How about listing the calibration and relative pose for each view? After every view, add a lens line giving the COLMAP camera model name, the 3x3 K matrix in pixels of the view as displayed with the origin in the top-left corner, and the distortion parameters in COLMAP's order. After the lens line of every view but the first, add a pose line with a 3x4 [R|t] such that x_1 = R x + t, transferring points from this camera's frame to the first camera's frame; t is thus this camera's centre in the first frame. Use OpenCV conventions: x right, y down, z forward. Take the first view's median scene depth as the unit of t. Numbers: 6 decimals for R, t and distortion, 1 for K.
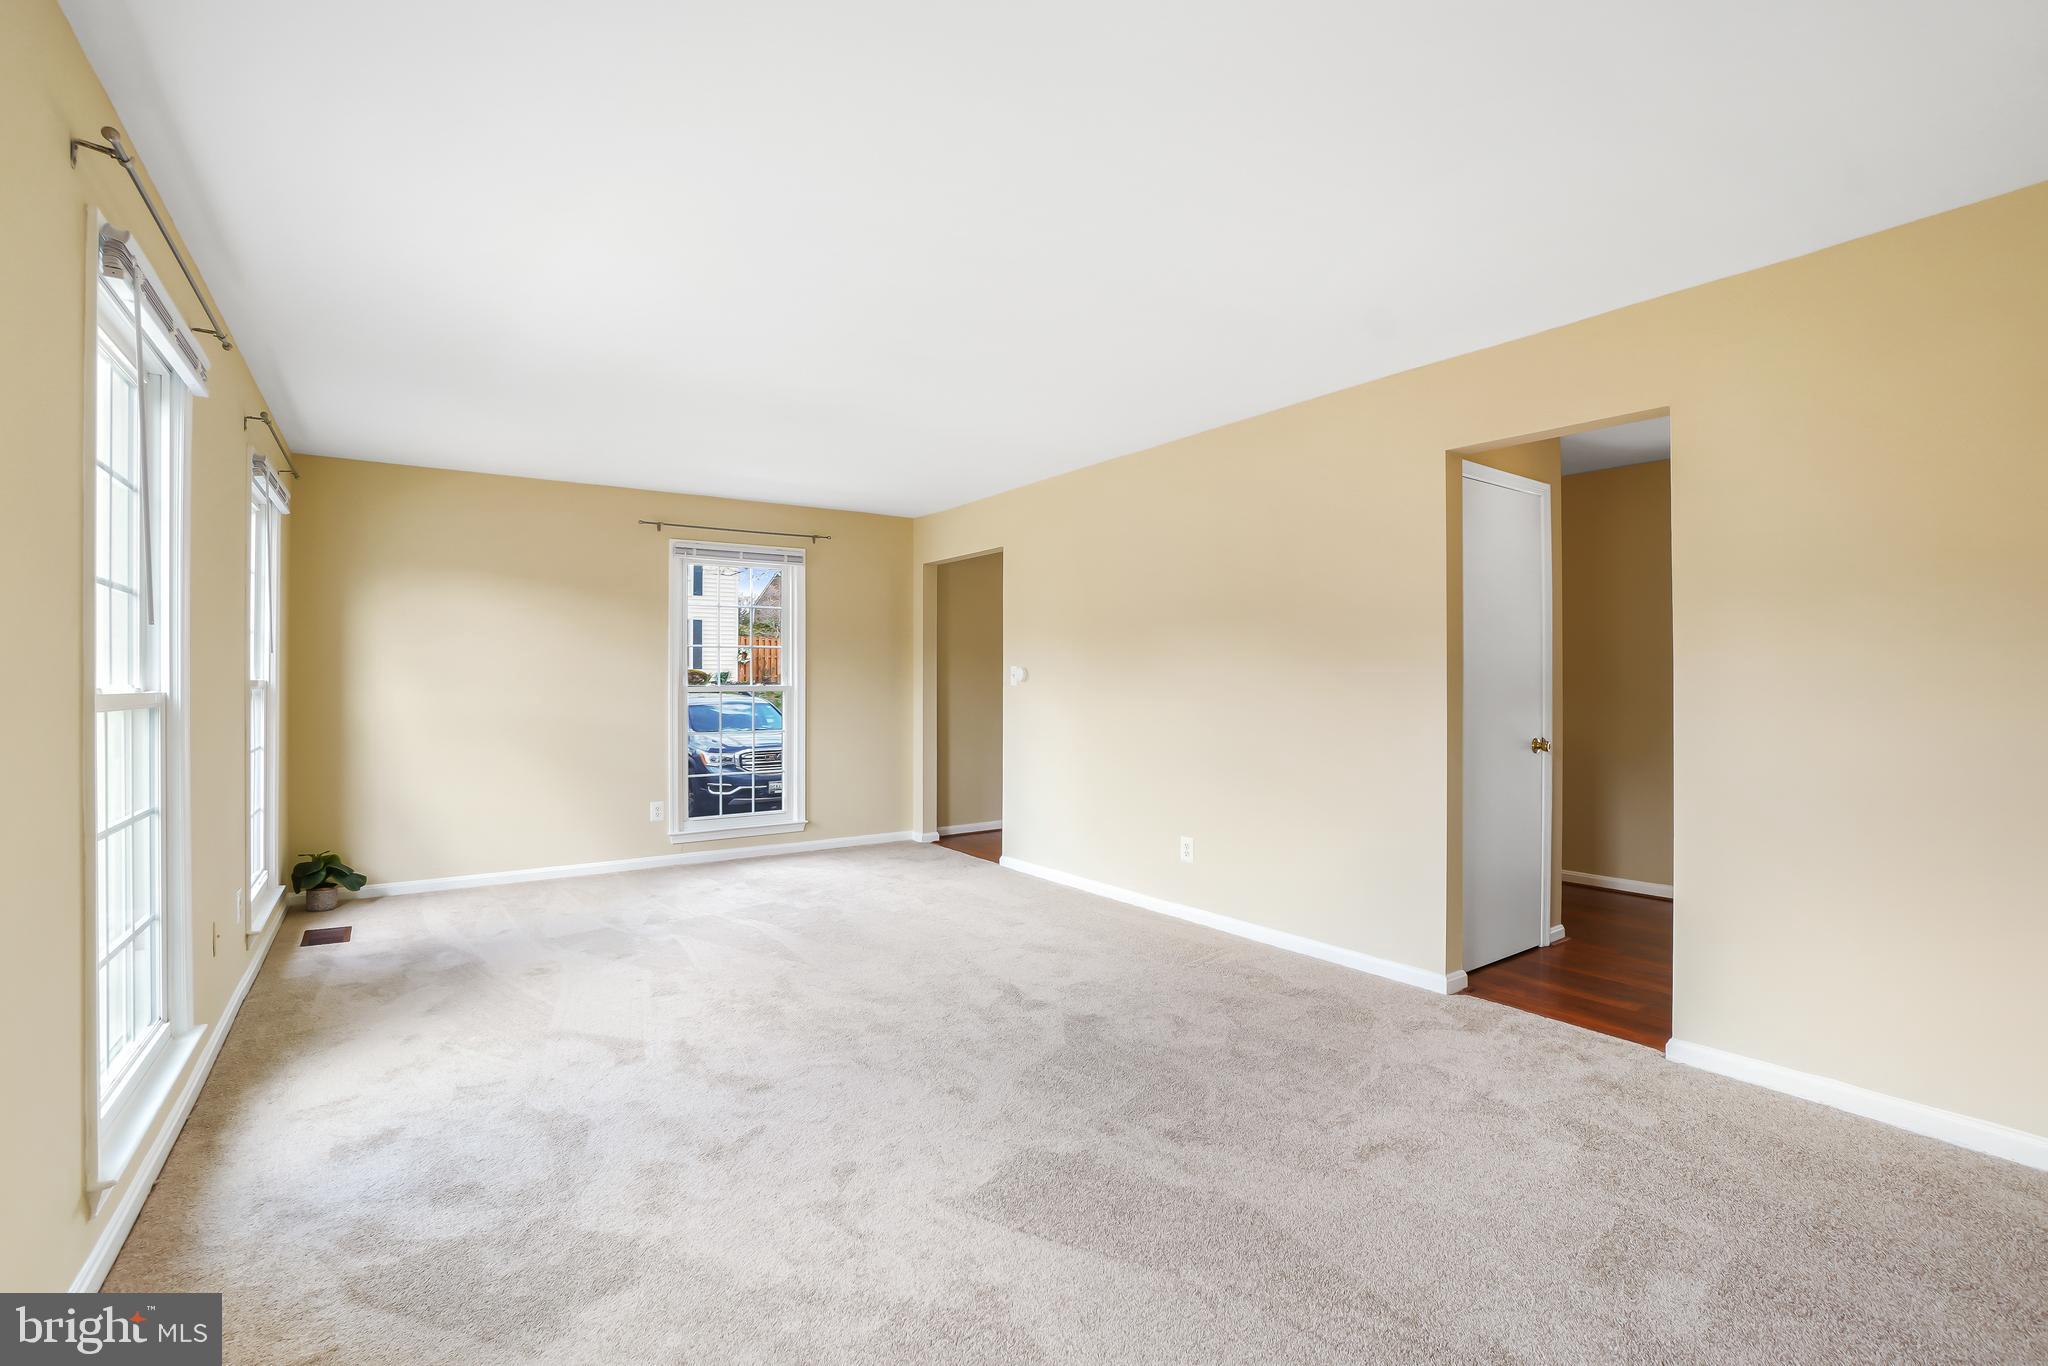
lens RADIAL K [[906.8, 0, 989.4], [0, 906.8, 676.4], [0, 0, 1]] dist [-0.029573, 0.000246]
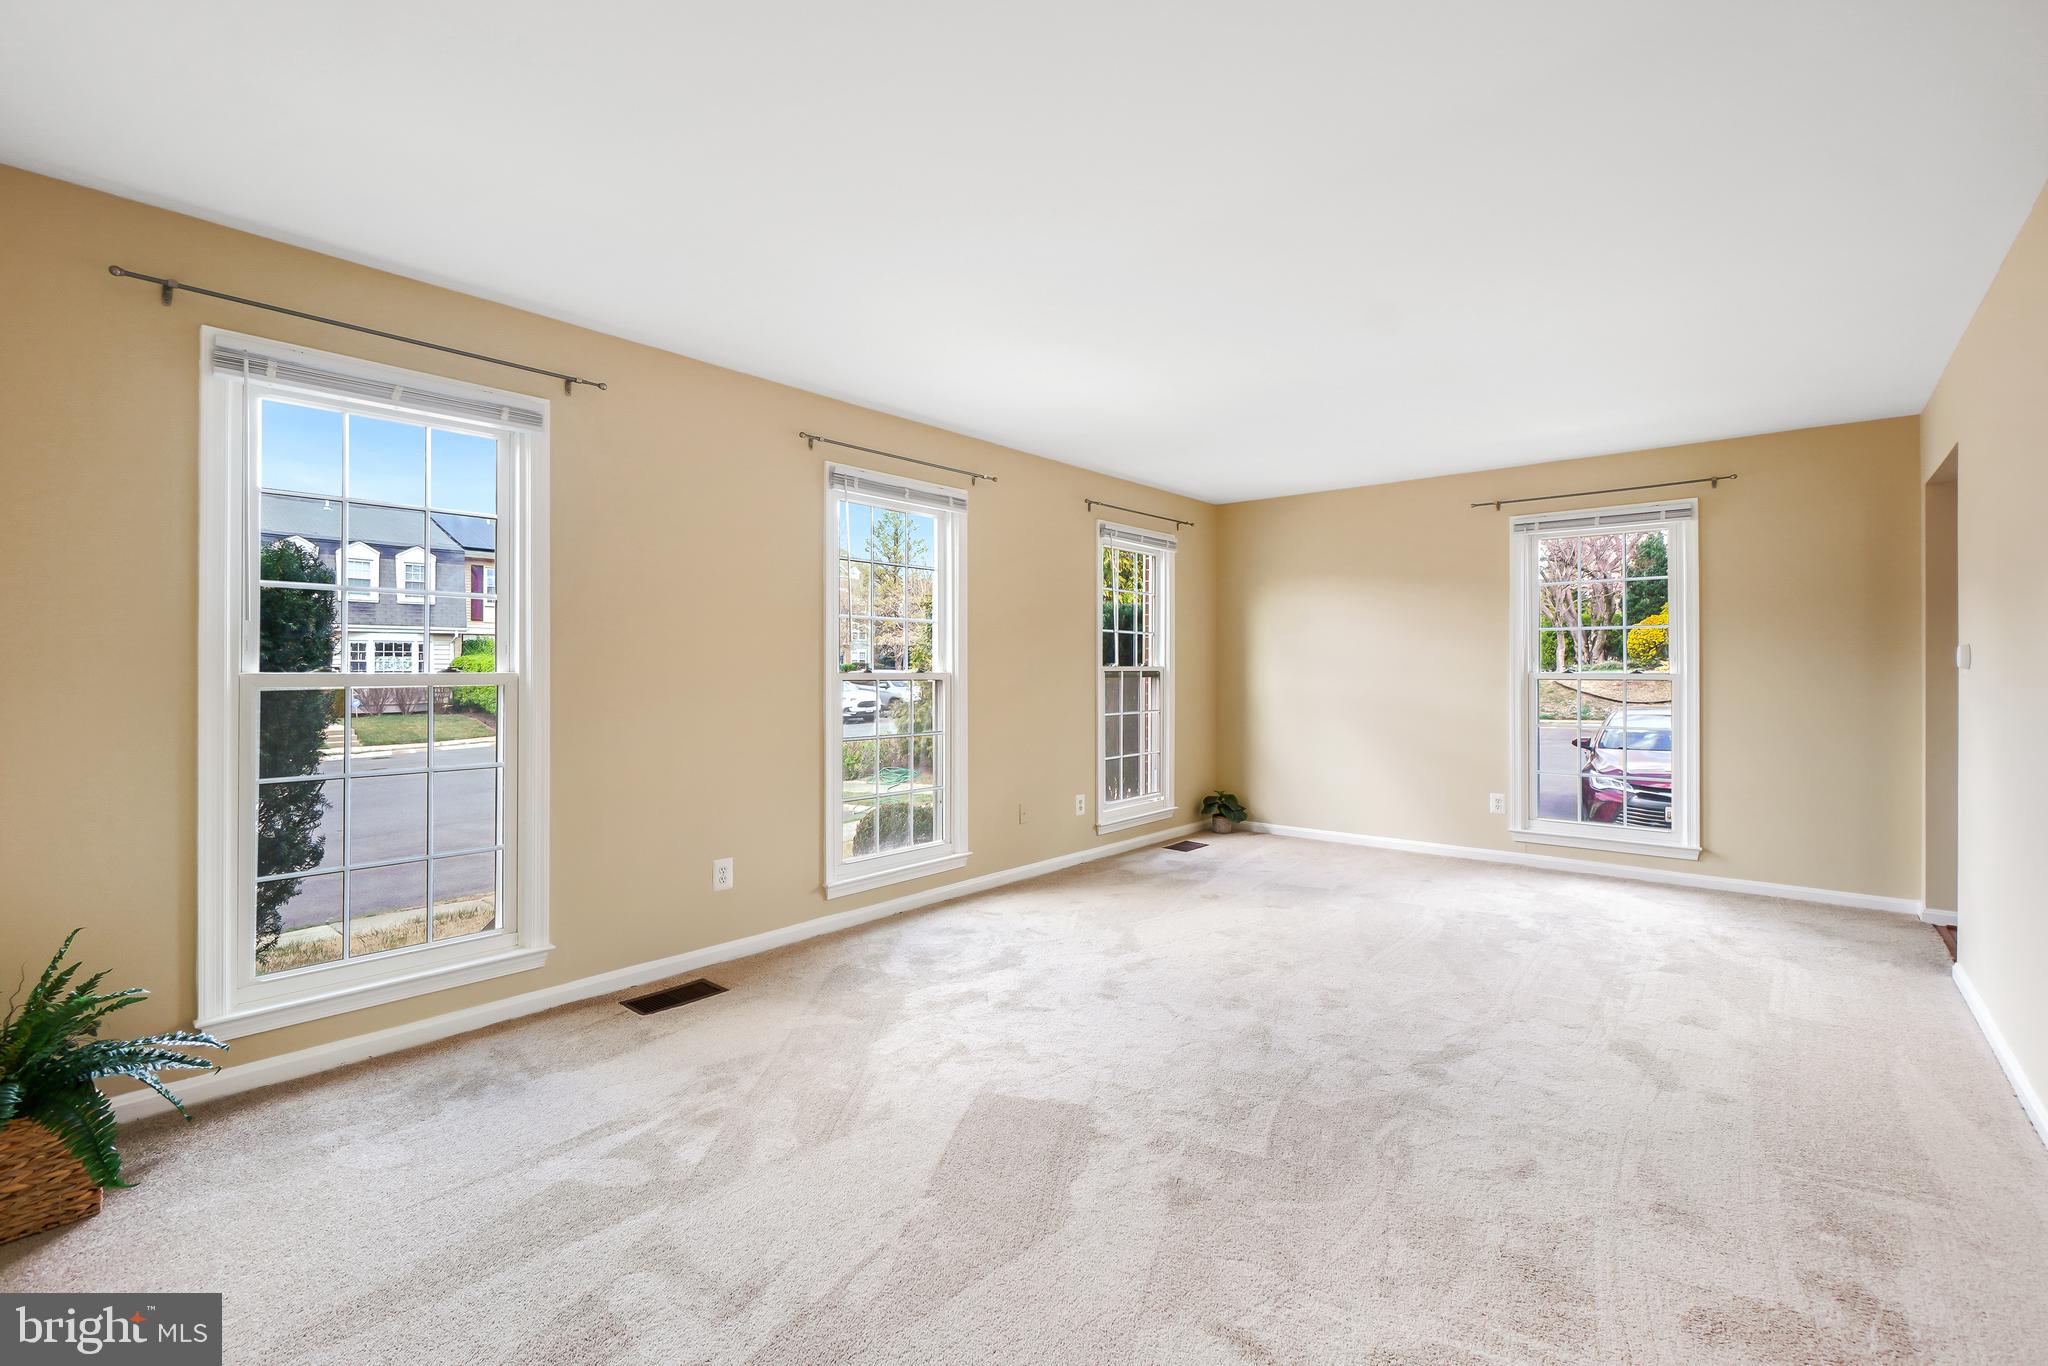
lens RADIAL K [[906.8, 0, 1024.7], [0, 906.8, 673.7], [0, 0, 1]] dist [-0.029573, 0.000246]
pose [[0.266816, 0.006042, -0.963729, 0.724410], [0.003240, 0.999969, 0.007166, 0.005578], [0.963742, -0.005034, 0.266788, 0.453383]]
